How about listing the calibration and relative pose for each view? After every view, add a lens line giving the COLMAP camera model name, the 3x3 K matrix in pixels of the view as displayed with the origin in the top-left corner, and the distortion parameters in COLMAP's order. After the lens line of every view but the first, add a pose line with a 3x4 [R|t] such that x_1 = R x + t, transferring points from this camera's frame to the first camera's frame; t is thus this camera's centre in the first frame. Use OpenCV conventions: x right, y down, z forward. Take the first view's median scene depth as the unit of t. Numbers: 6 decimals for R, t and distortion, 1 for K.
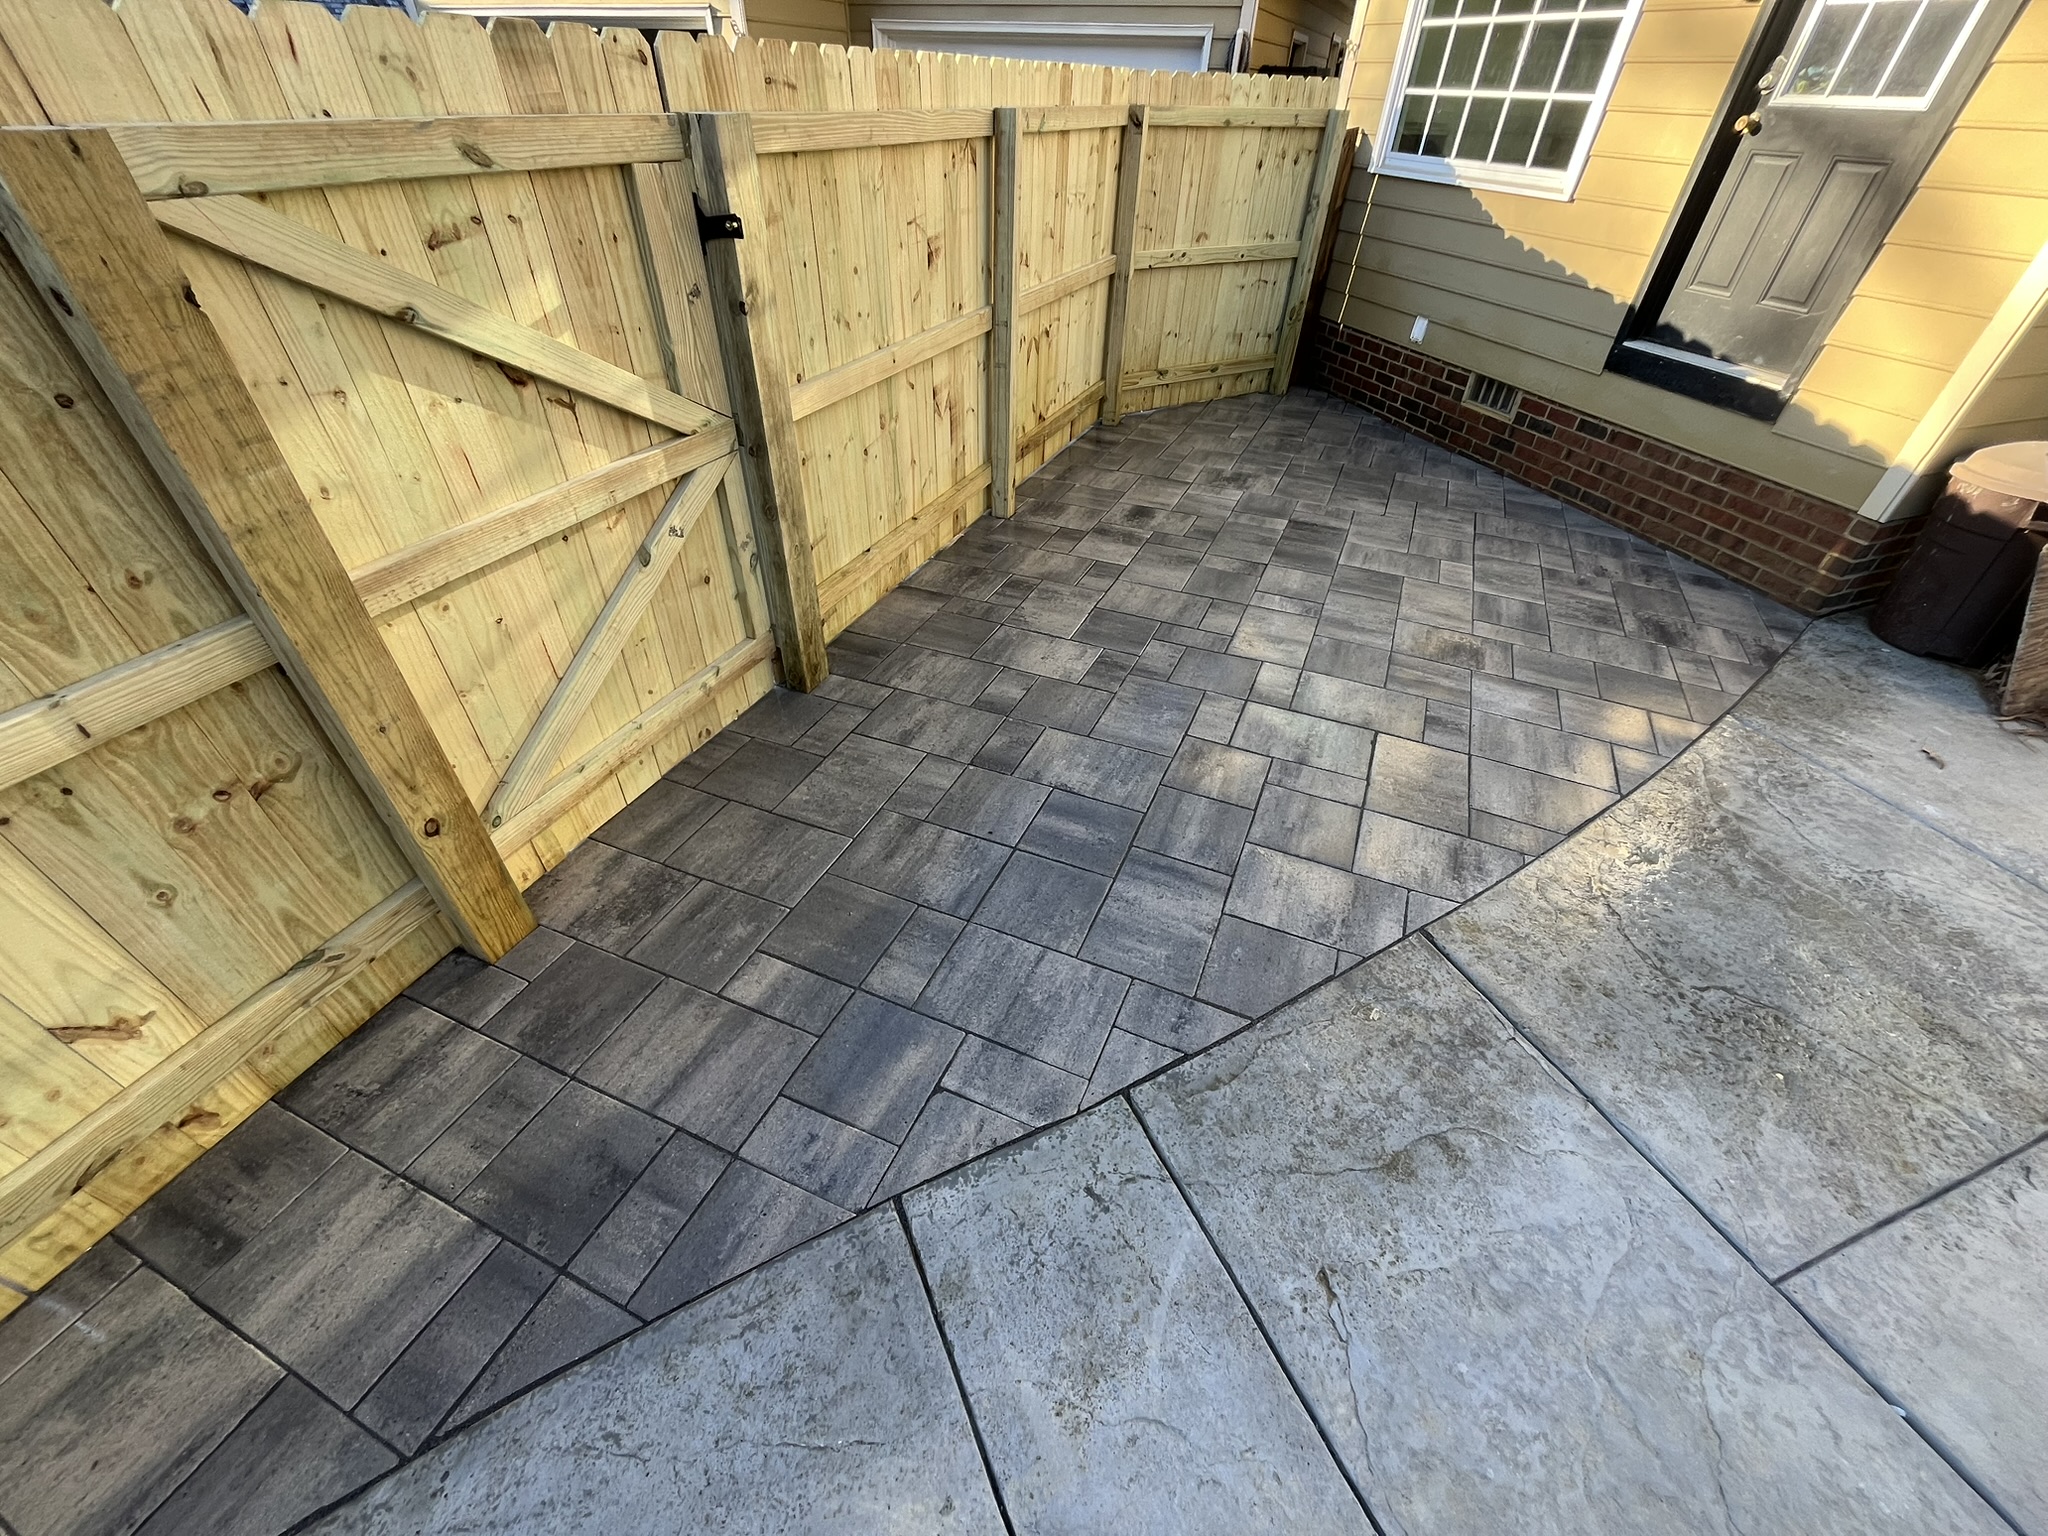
lens RADIAL K [[821.0, 0, 1021.1], [0, 821.0, 771.9], [0, 0, 1]] dist [-0.002277, -0.000516]
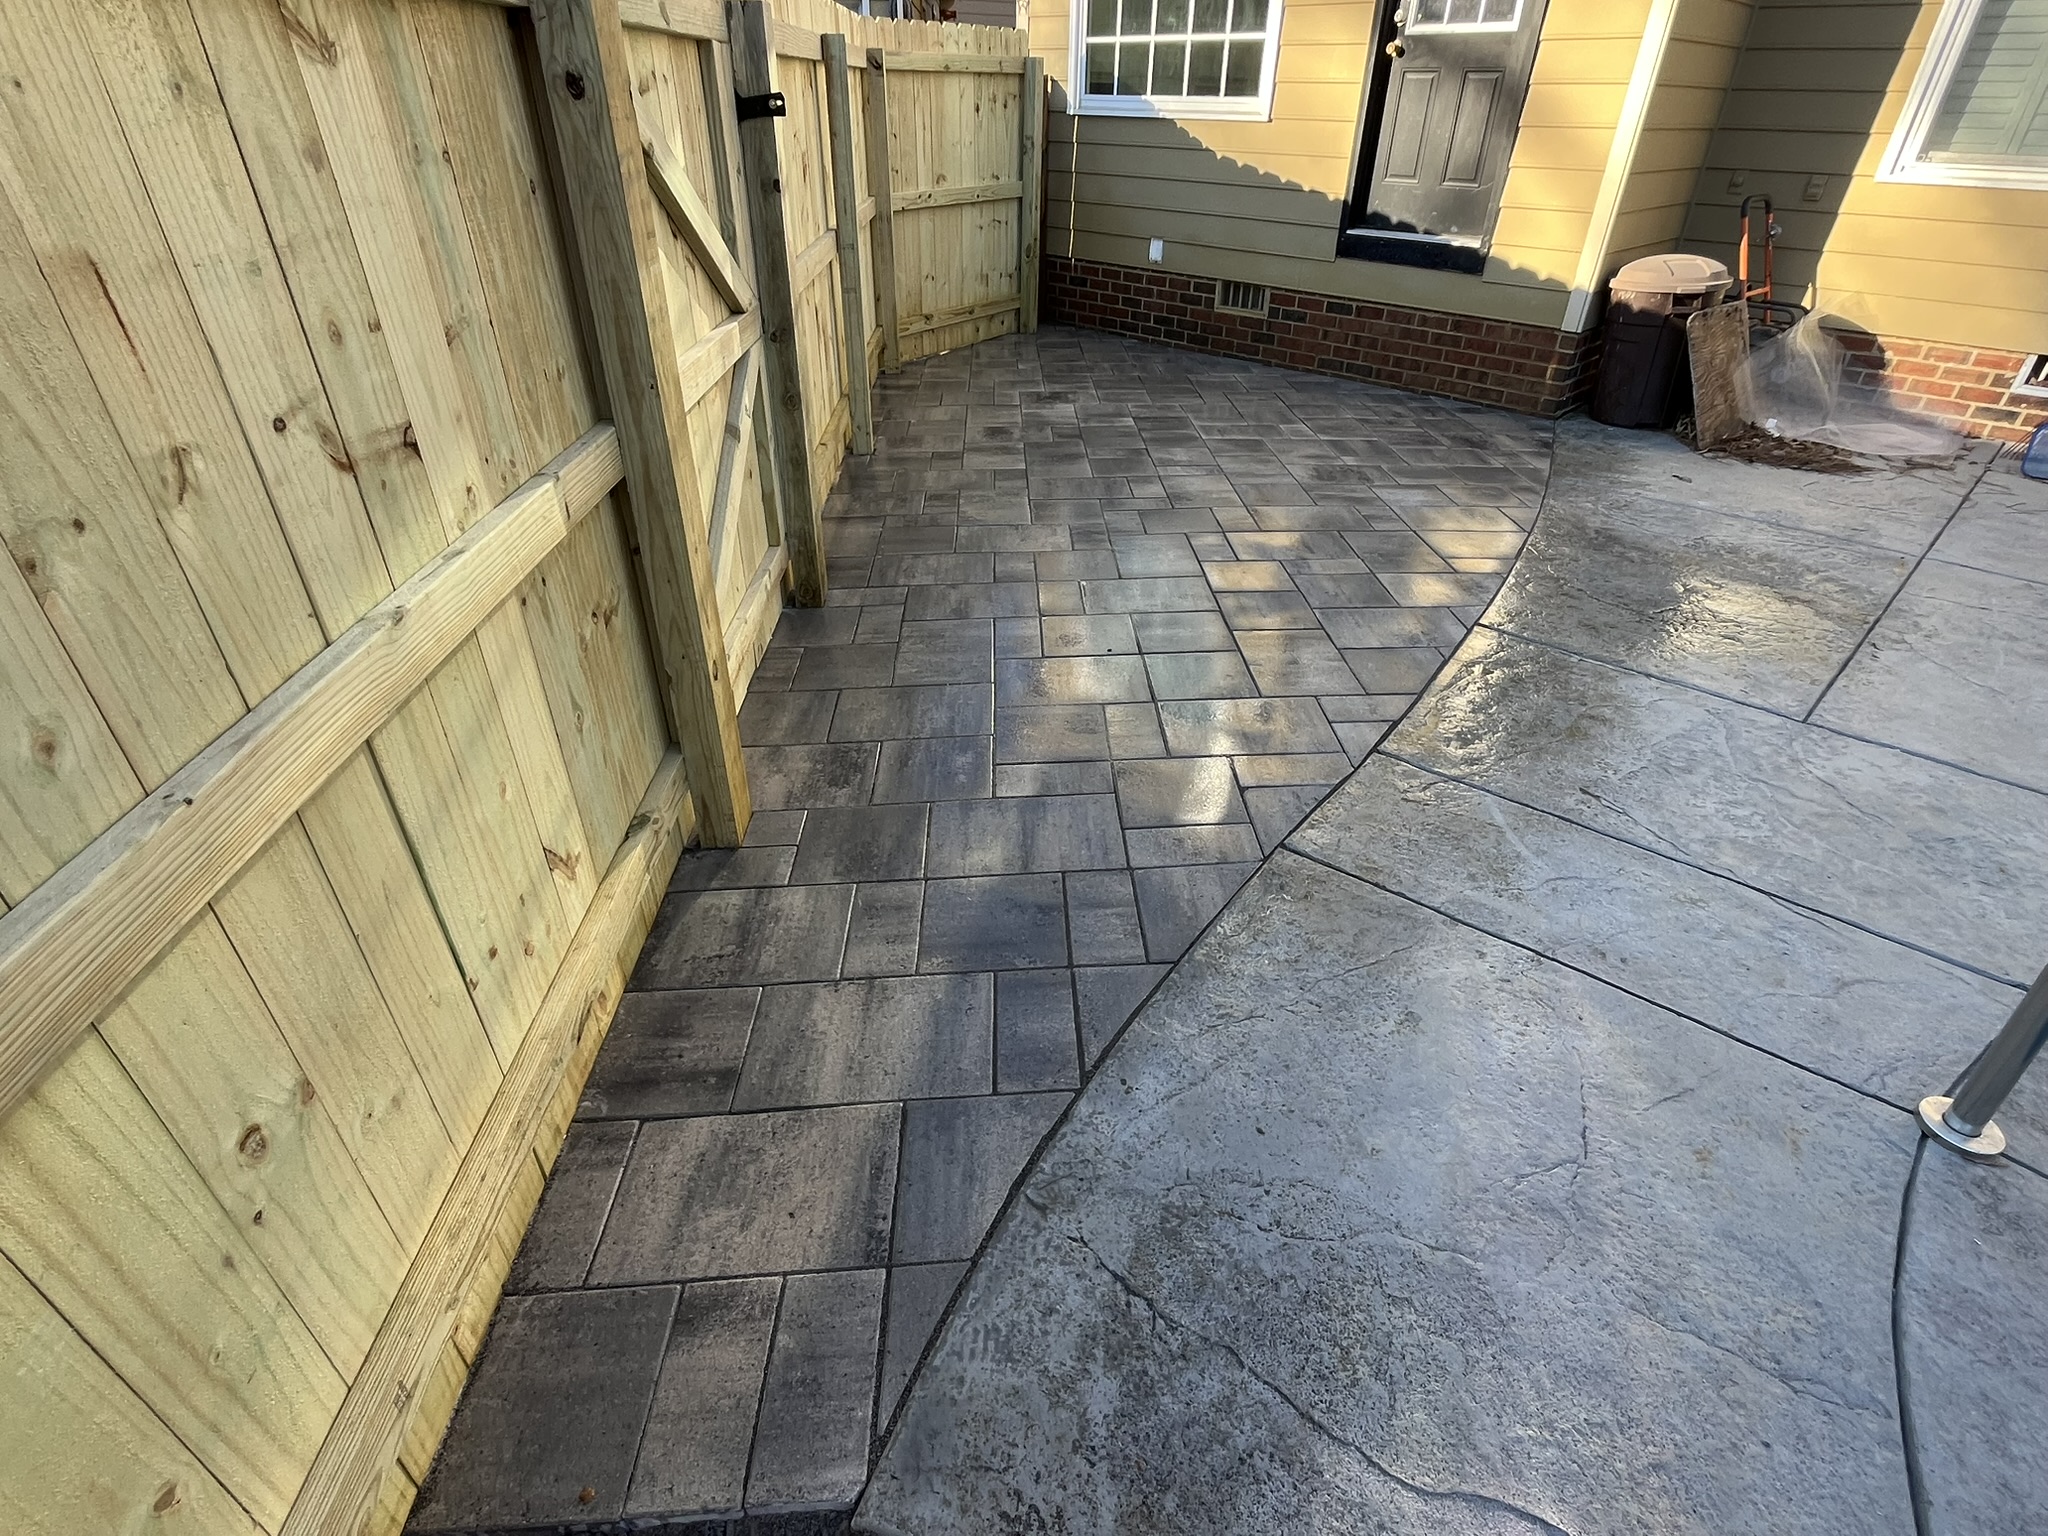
lens RADIAL K [[1022.9, 0, 1022.1], [0, 1022.9, 764.7], [0, 0, 1]] dist [-0.002822, -0.000570]
pose [[0.905616, -0.247195, 0.344606, -0.404238], [0.283148, 0.957359, -0.057368, 0.166906], [-0.315731, 0.149528, 0.936993, -0.104121]]
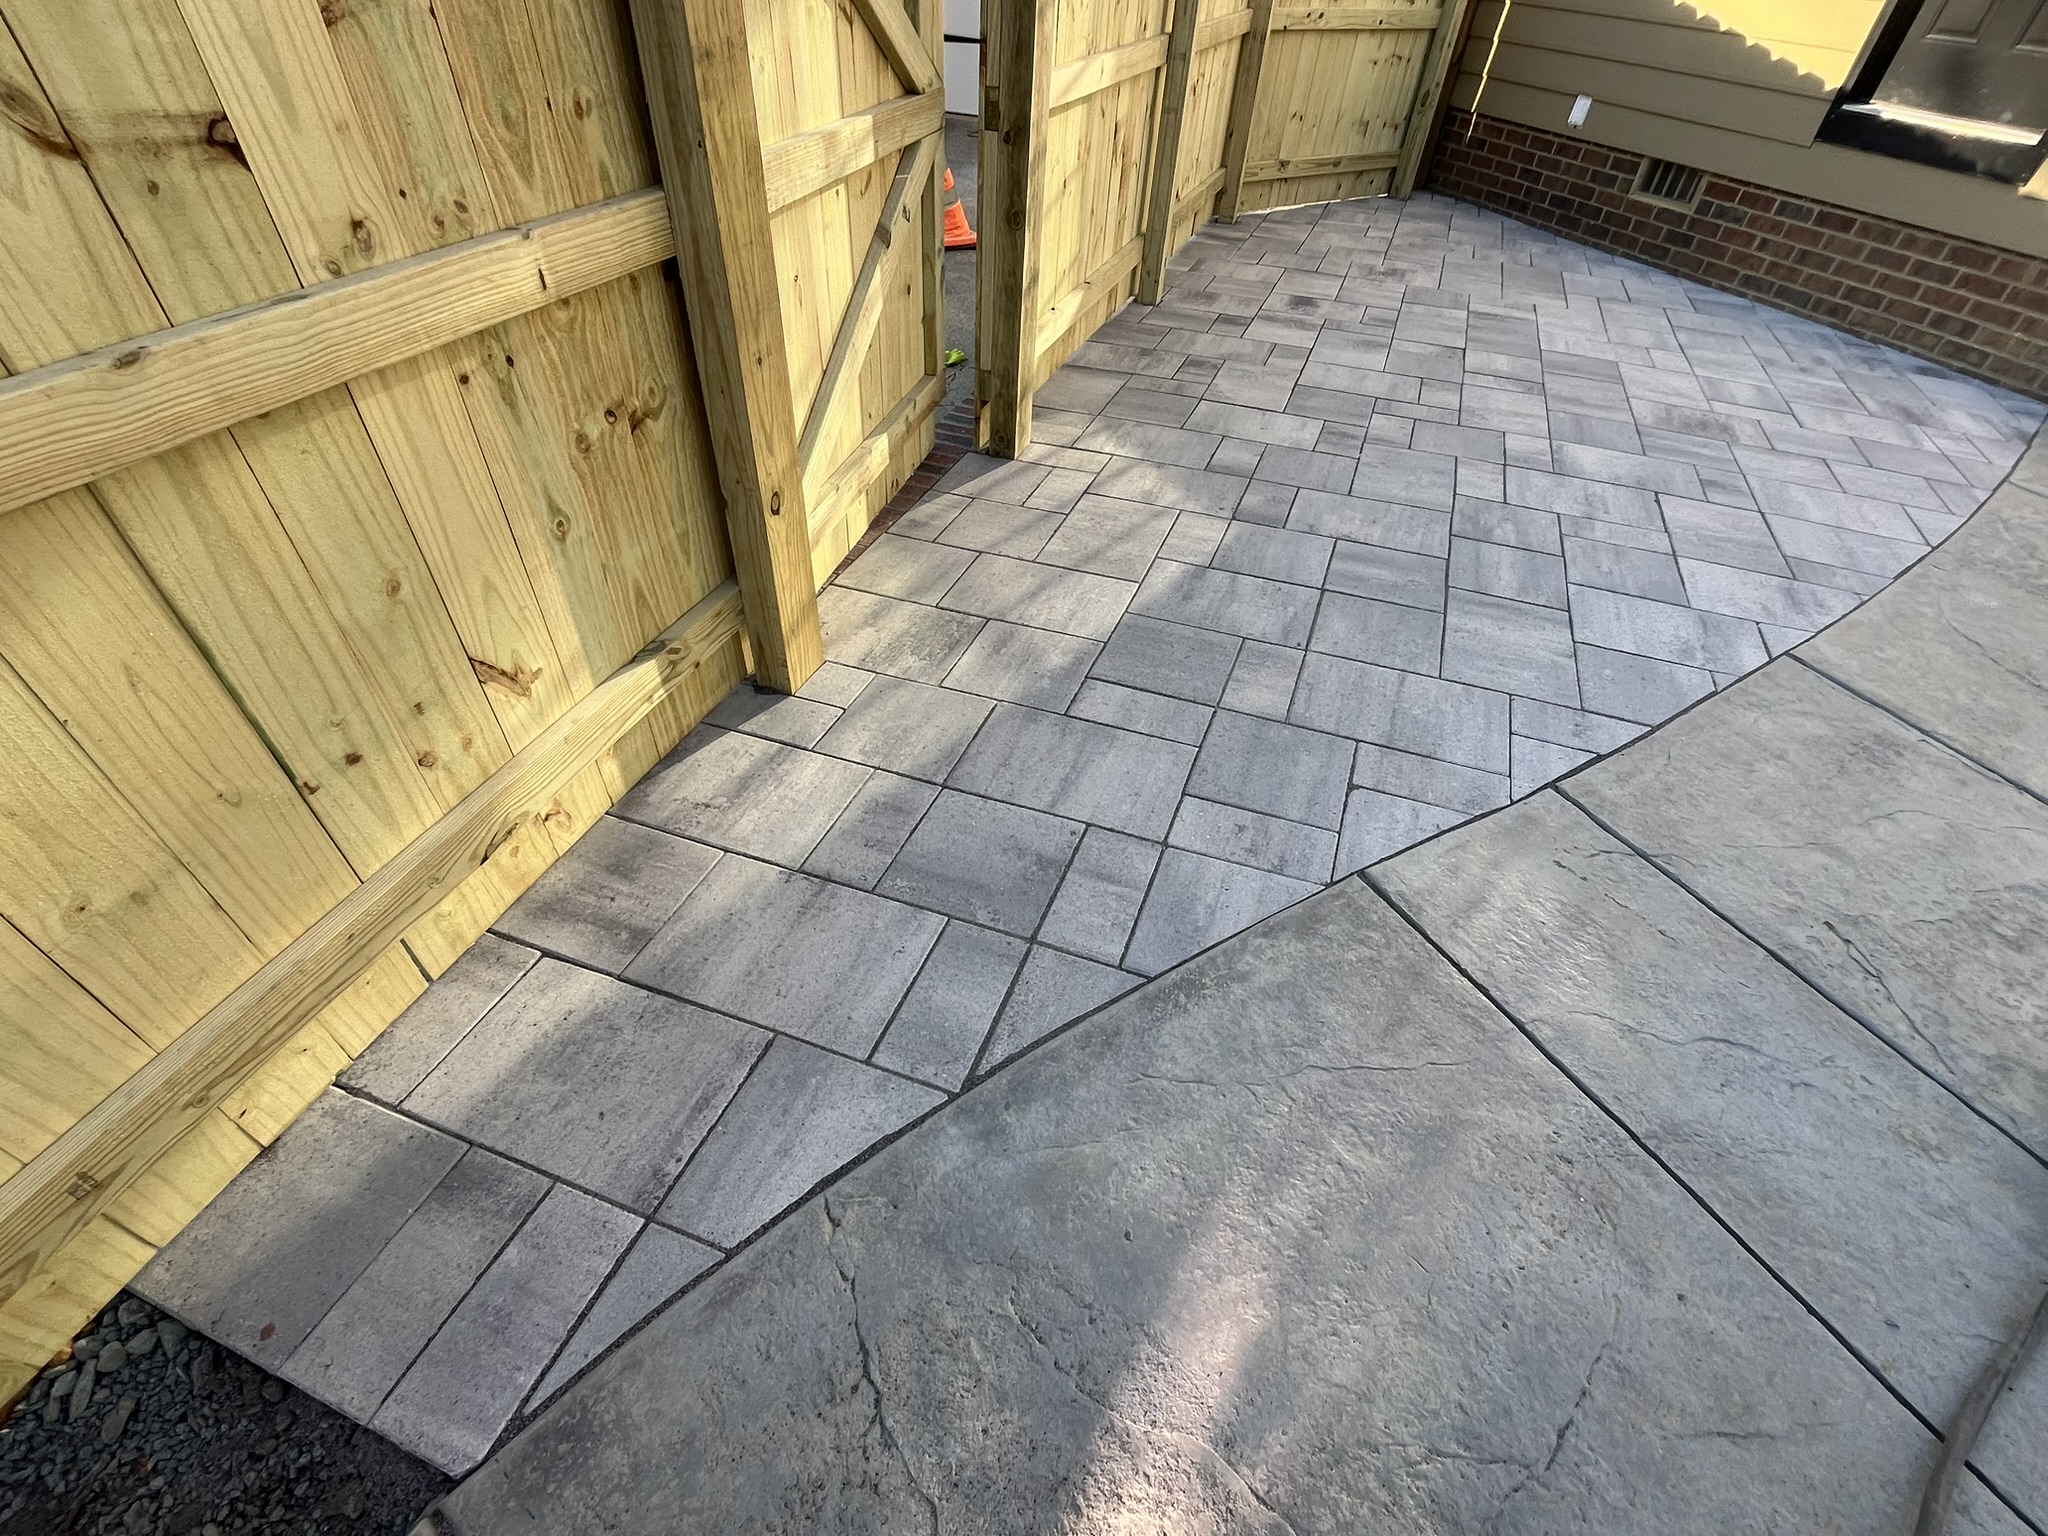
lens RADIAL K [[926.0, 0, 1024.0], [0, 926.0, 768.0], [0, 0, 1]] dist [-0.003354, 0.000123]
pose [[0.998697, -0.017456, 0.047944, -0.246243], [0.014692, 0.998243, 0.057402, 0.143780], [-0.048862, -0.056622, 0.997199, -0.004107]]
